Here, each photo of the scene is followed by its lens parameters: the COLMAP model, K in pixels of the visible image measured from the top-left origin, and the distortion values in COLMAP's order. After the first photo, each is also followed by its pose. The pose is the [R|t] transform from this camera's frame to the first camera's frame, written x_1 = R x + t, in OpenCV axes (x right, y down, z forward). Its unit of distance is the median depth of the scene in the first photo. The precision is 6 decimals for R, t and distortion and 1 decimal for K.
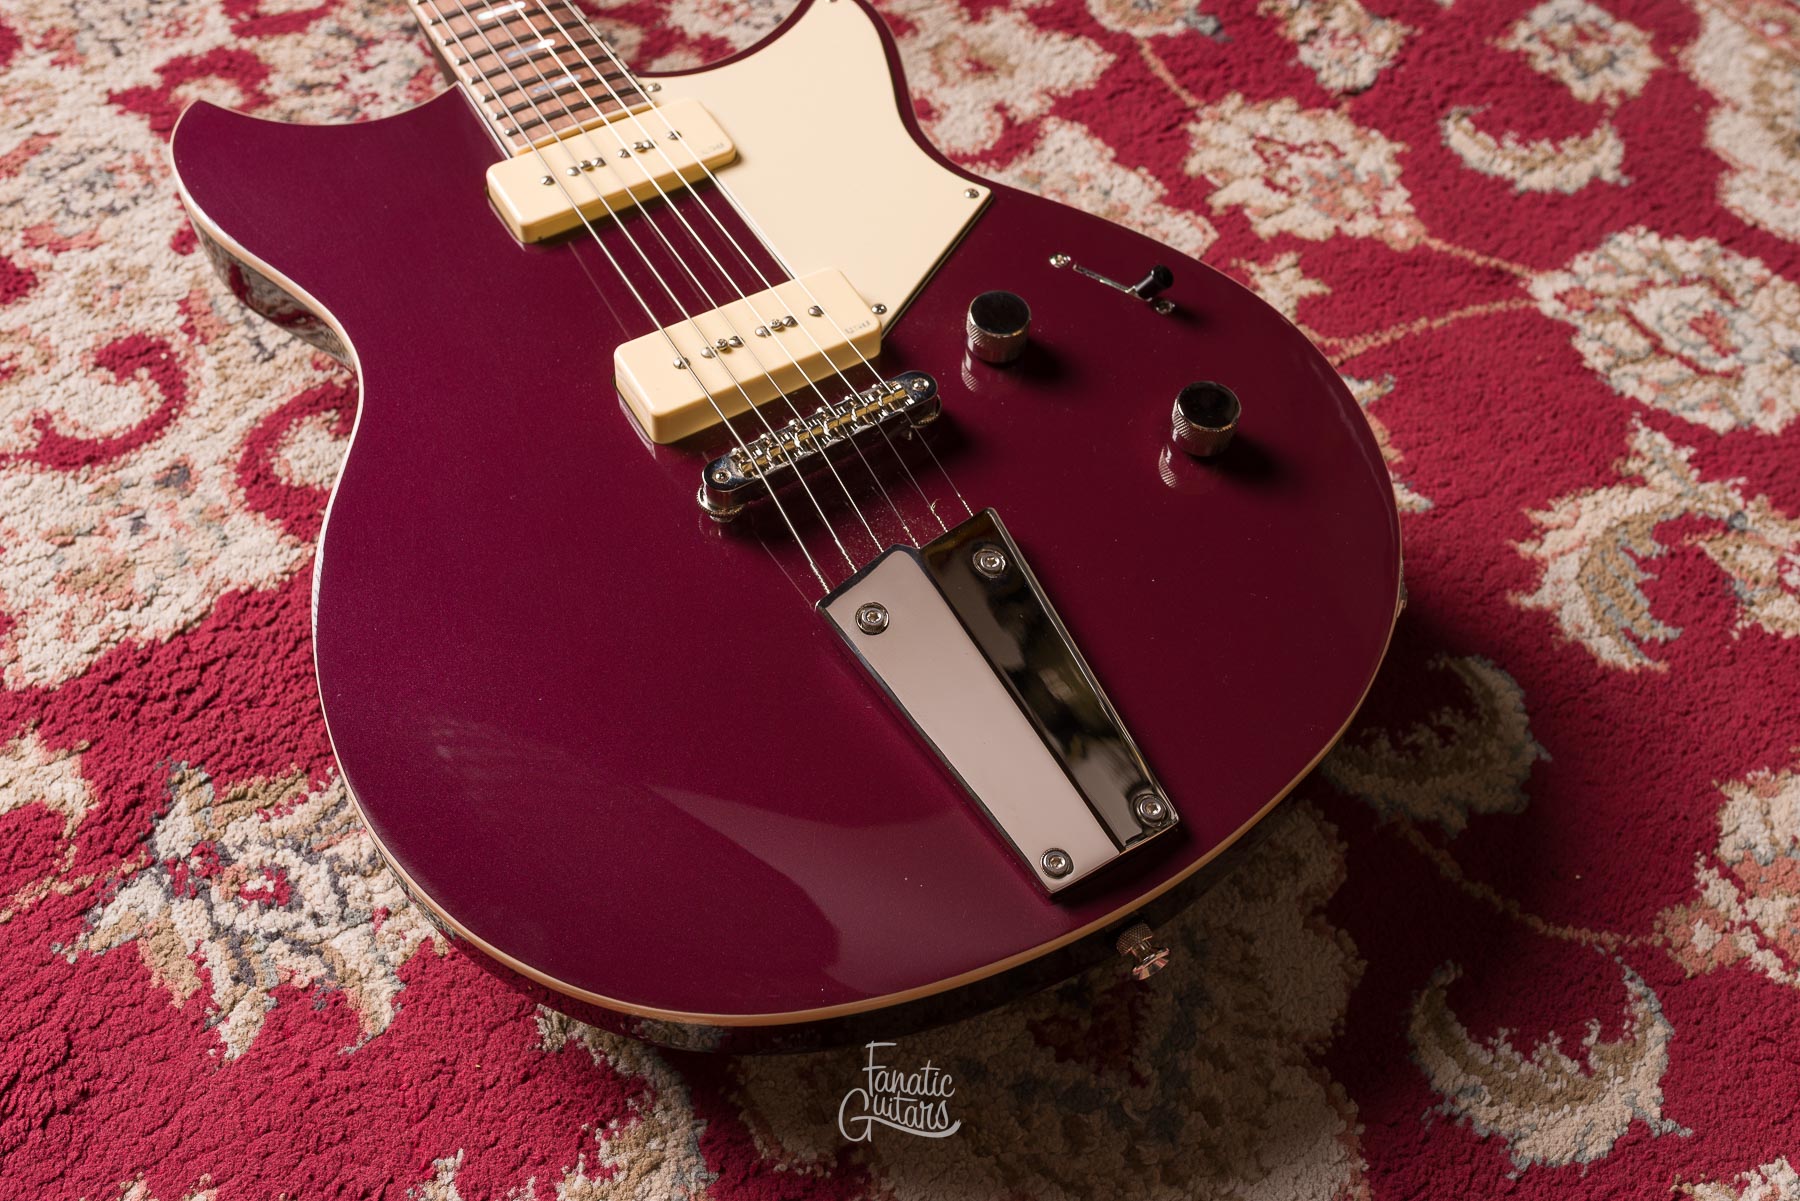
lens RADIAL K [[1739.1, 0, 890.7], [0, 1739.1, 595.2], [0, 0, 1]] dist [0.002323, 0.000000]
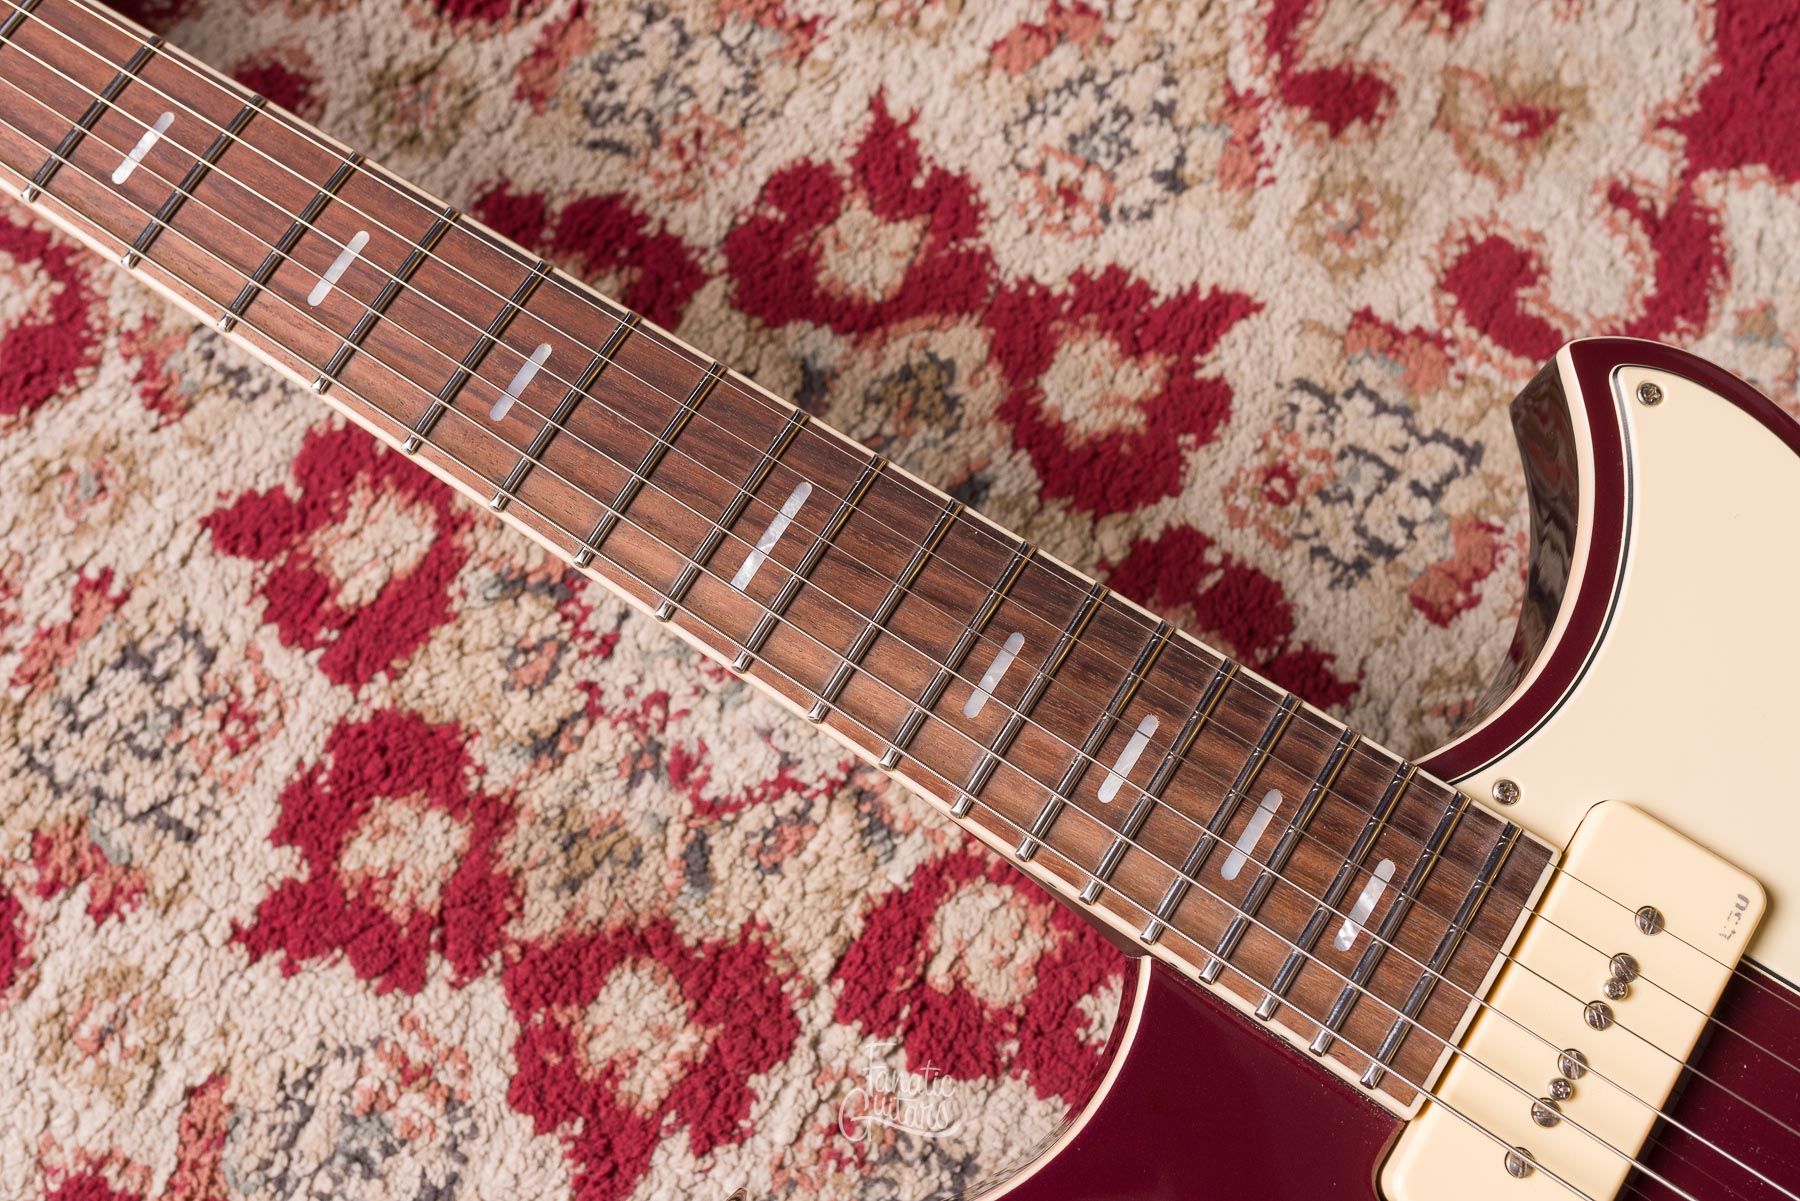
lens RADIAL K [[1770.3, 0, 899.9], [0, 1770.3, 598.0], [0, 0, 1]] dist [0.003403, 0.000000]
pose [[0.898314, -0.437872, 0.036043, -0.269876], [0.396337, 0.843033, 0.363611, -0.560393], [-0.189600, -0.312352, 0.930853, 0.544075]]
